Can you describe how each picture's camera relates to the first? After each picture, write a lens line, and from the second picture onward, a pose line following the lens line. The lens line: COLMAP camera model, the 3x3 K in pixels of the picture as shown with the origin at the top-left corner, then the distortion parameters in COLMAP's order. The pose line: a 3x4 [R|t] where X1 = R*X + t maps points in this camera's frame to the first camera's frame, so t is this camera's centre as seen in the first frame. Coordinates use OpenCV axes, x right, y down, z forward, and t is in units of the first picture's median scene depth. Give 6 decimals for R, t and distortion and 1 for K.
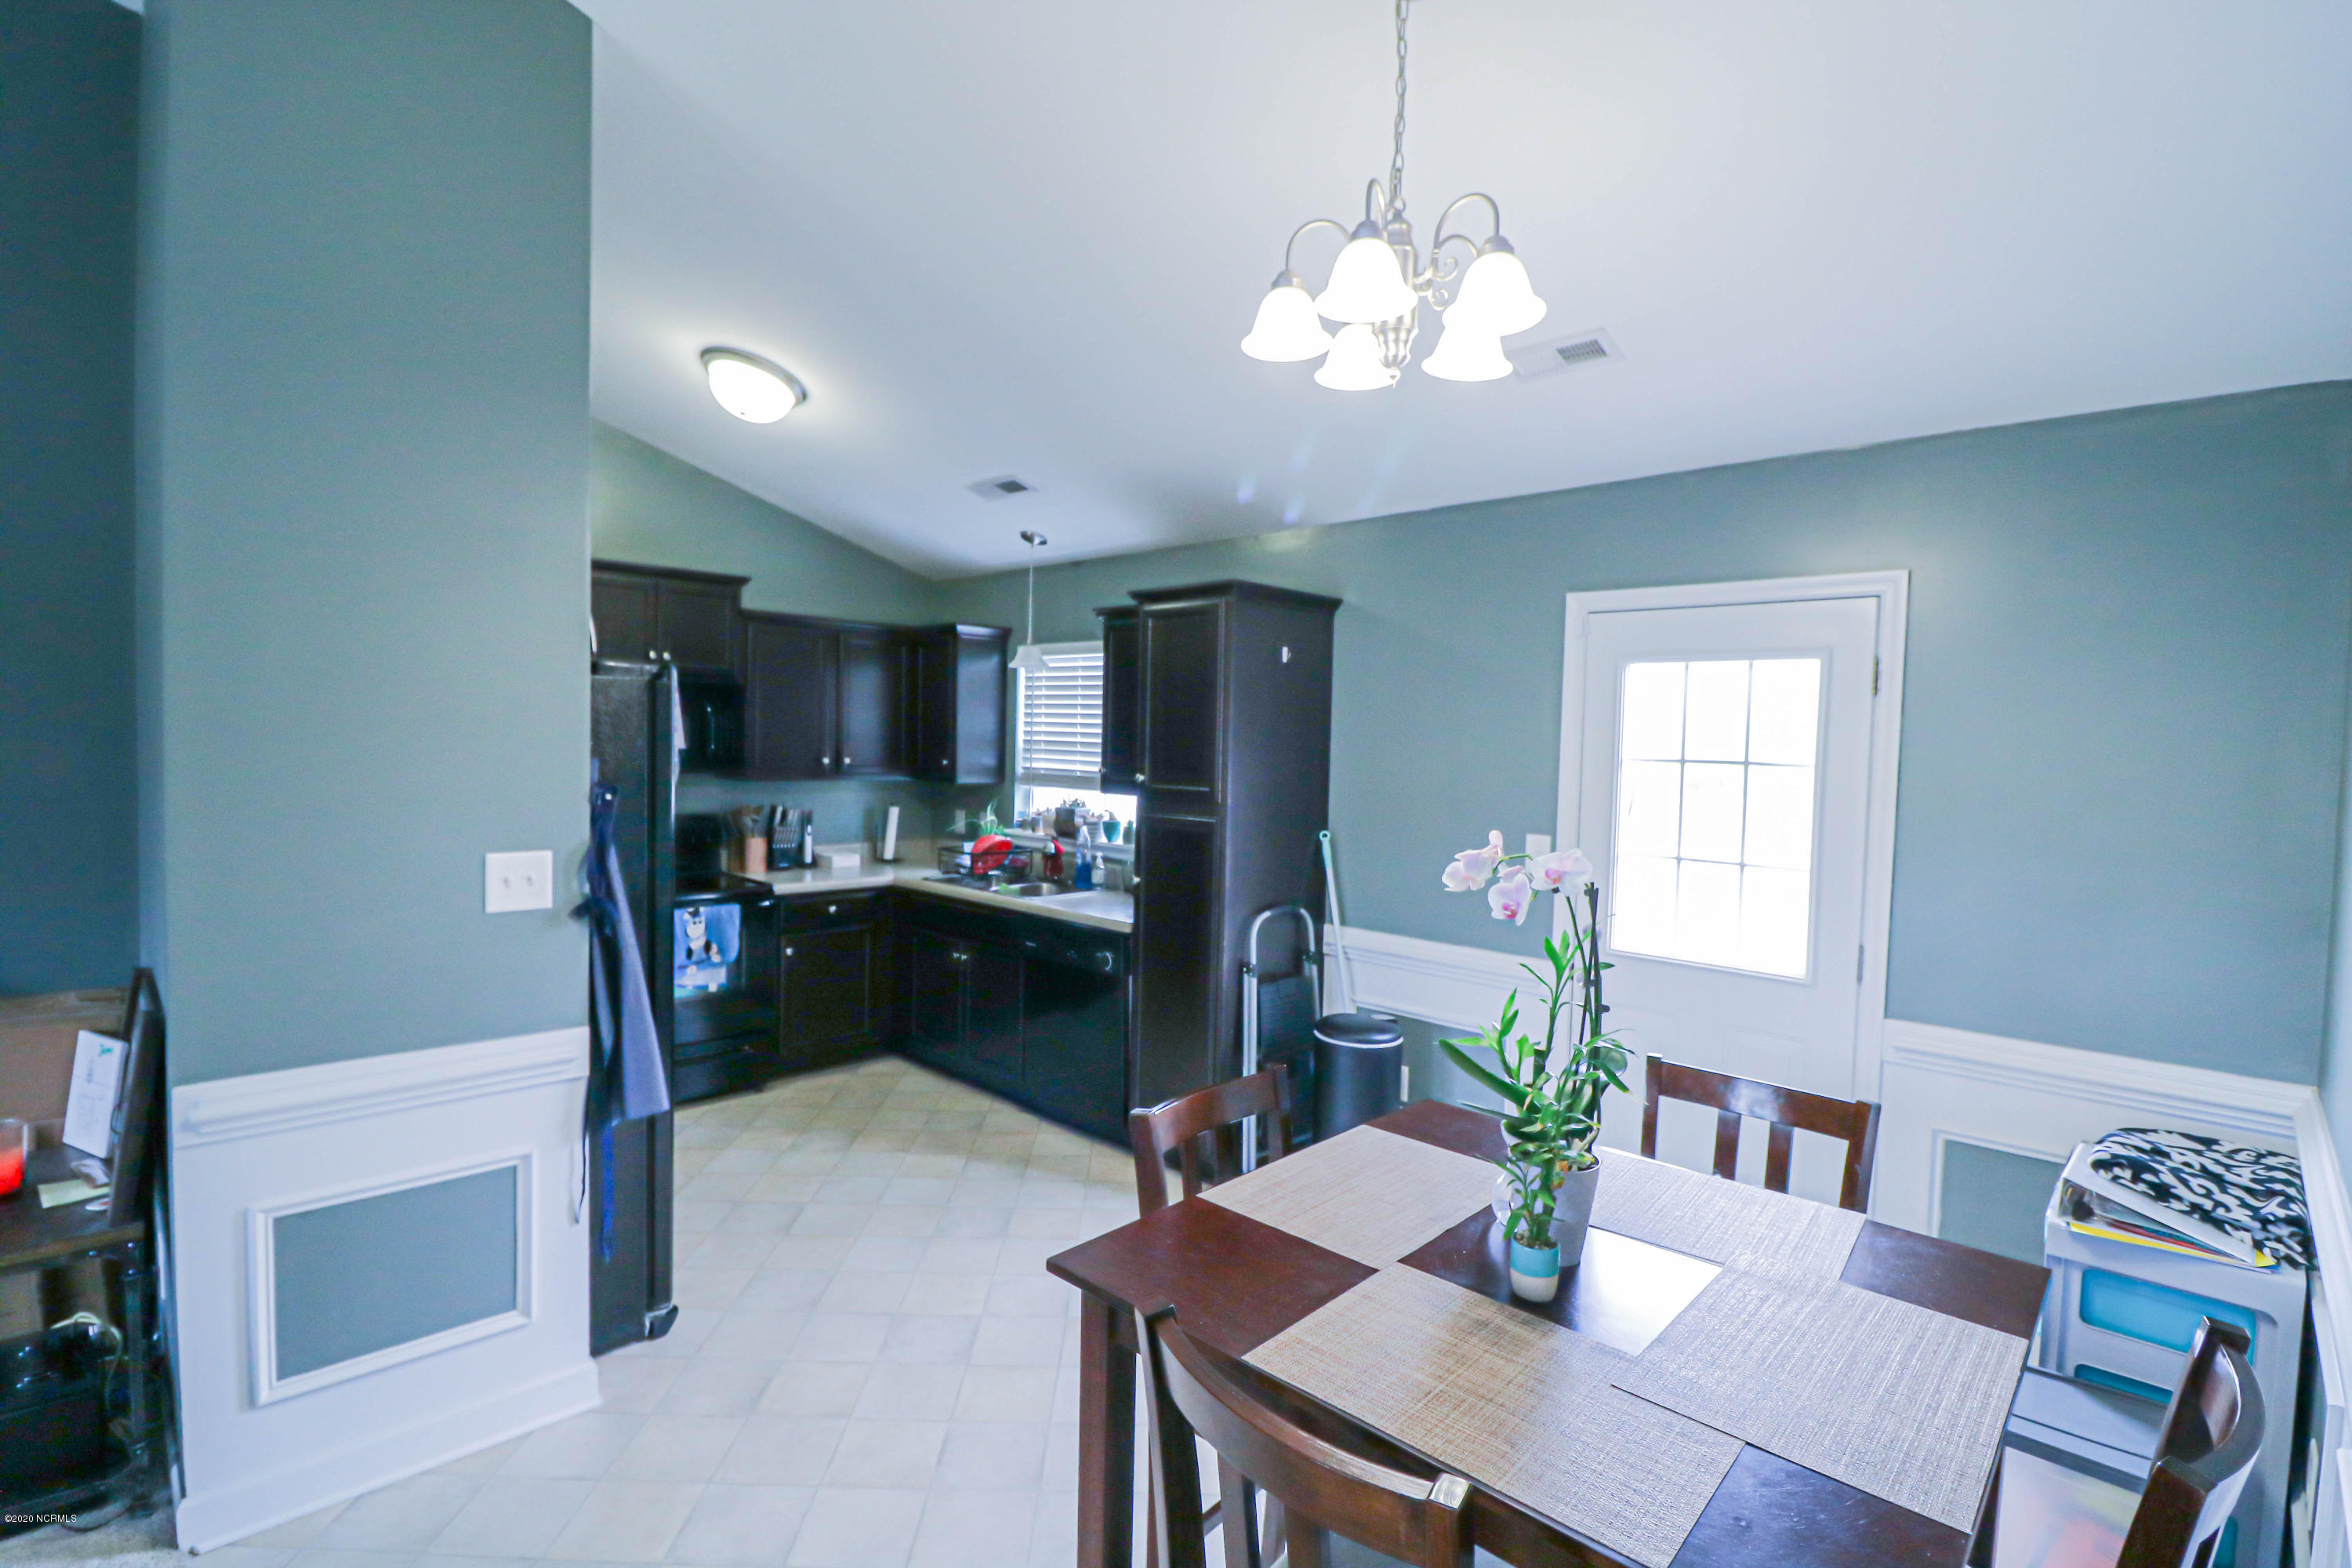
lens RADIAL K [[1083.4, 0, 1168.4], [0, 1083.4, 788.9], [0, 0, 1]] dist [-0.005252, -0.004033]
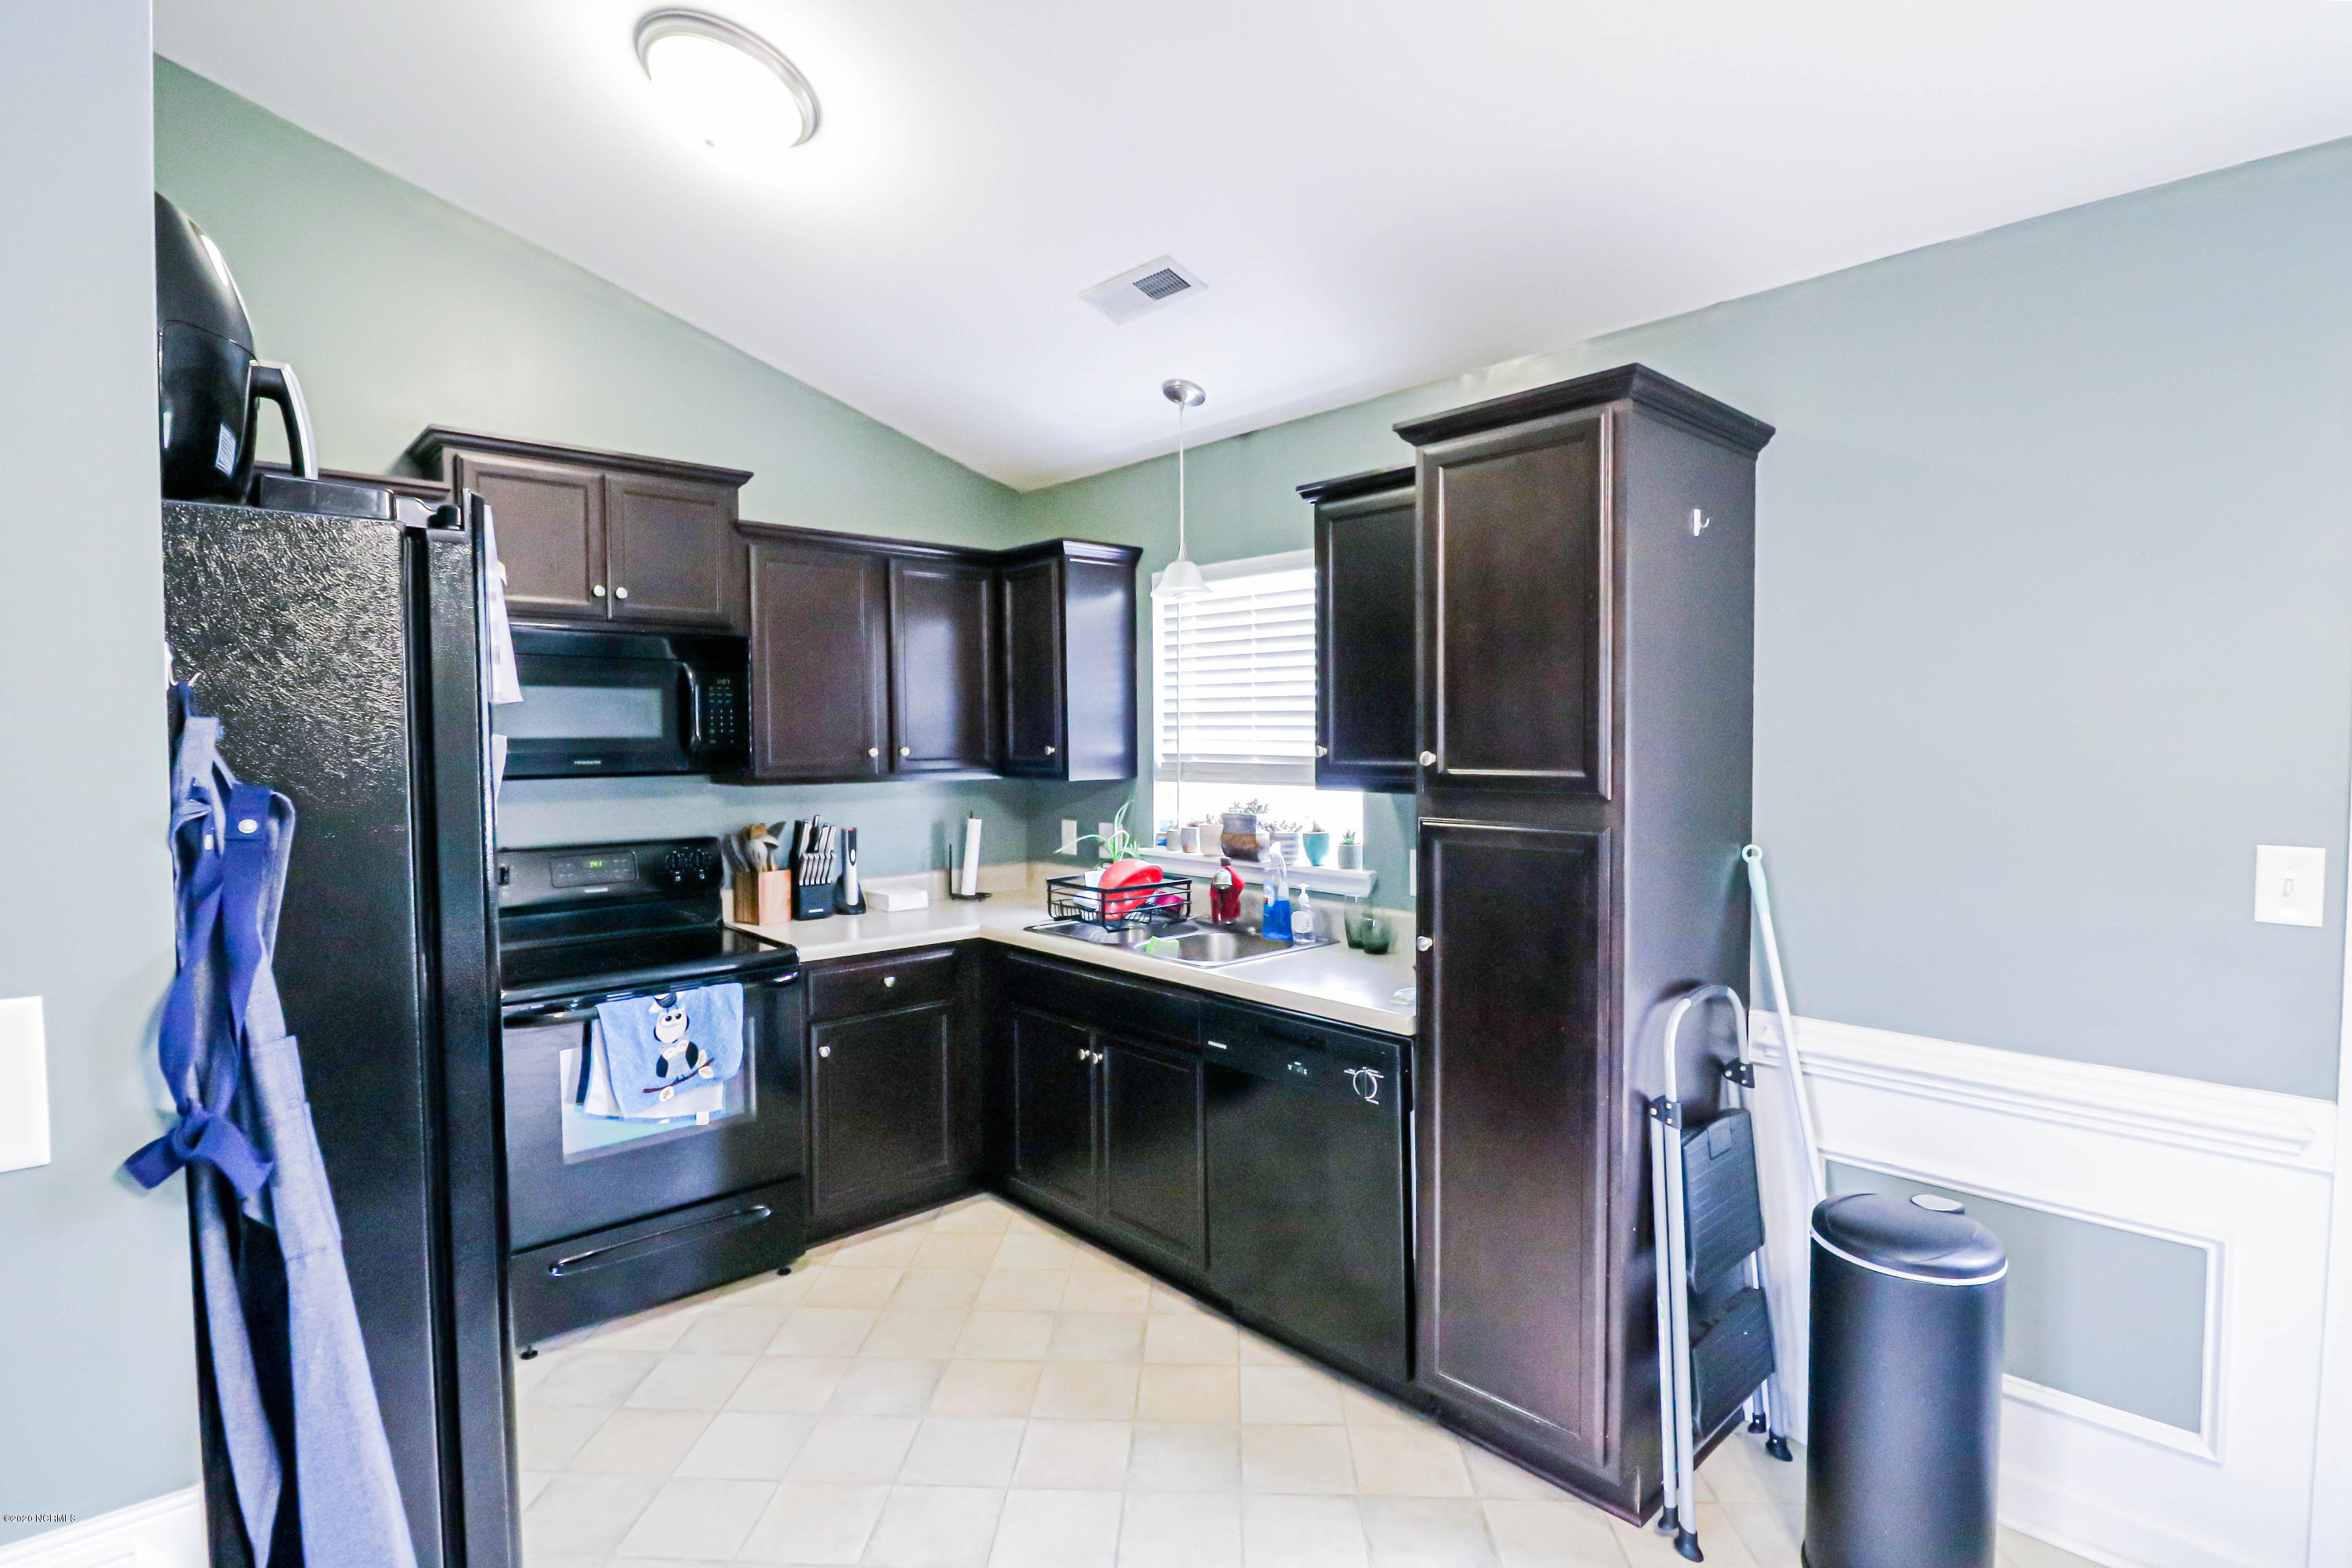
lens RADIAL K [[1145.0, 0, 1169.7], [0, 1145.0, 787.2], [0, 0, 1]] dist [-0.012306, -0.000664]
pose [[0.997788, -0.027024, -0.060730, -0.099540], [0.026937, 0.999635, -0.002253, 0.001846], [0.060768, 0.000612, 0.998152, 0.330846]]
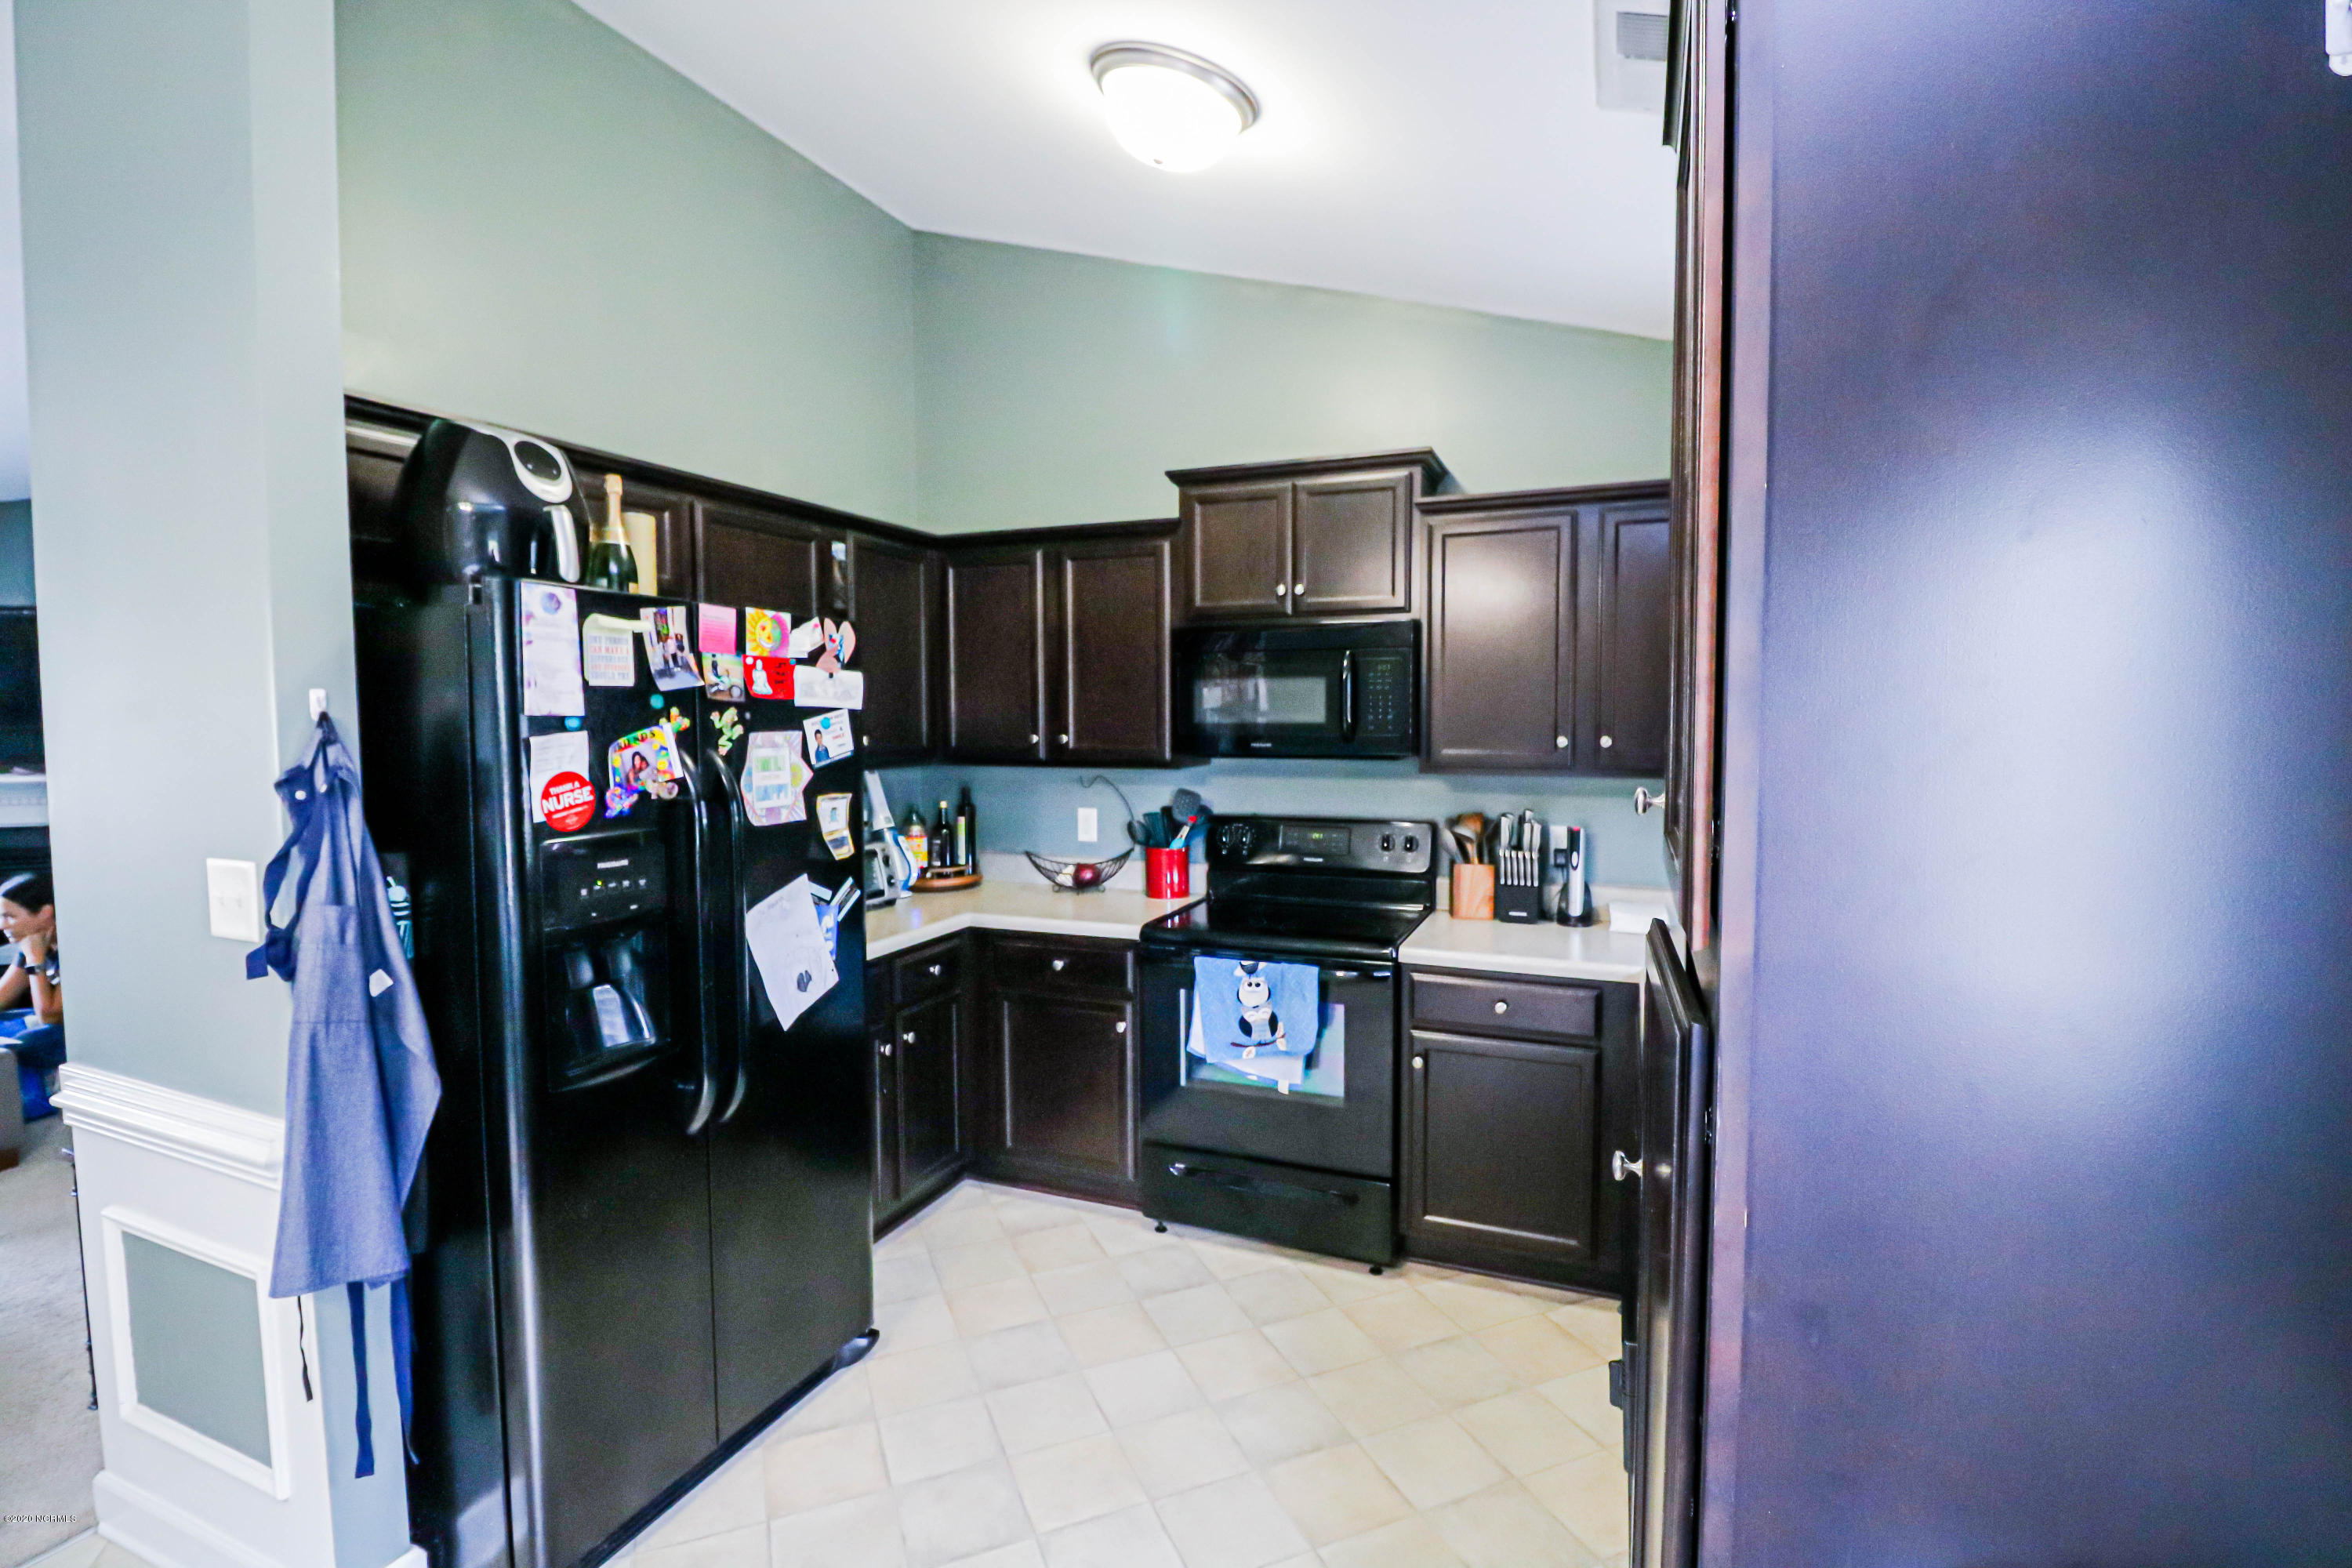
lens RADIAL K [[1083.4, 0, 1174.2], [0, 1083.4, 785.8], [0, 0, 1]] dist [-0.005252, -0.004033]
pose [[0.362184, 0.034766, -0.931458, 0.143564], [-0.026994, 0.999276, 0.026801, -0.012843], [0.931716, 0.015437, 0.362861, 0.636337]]
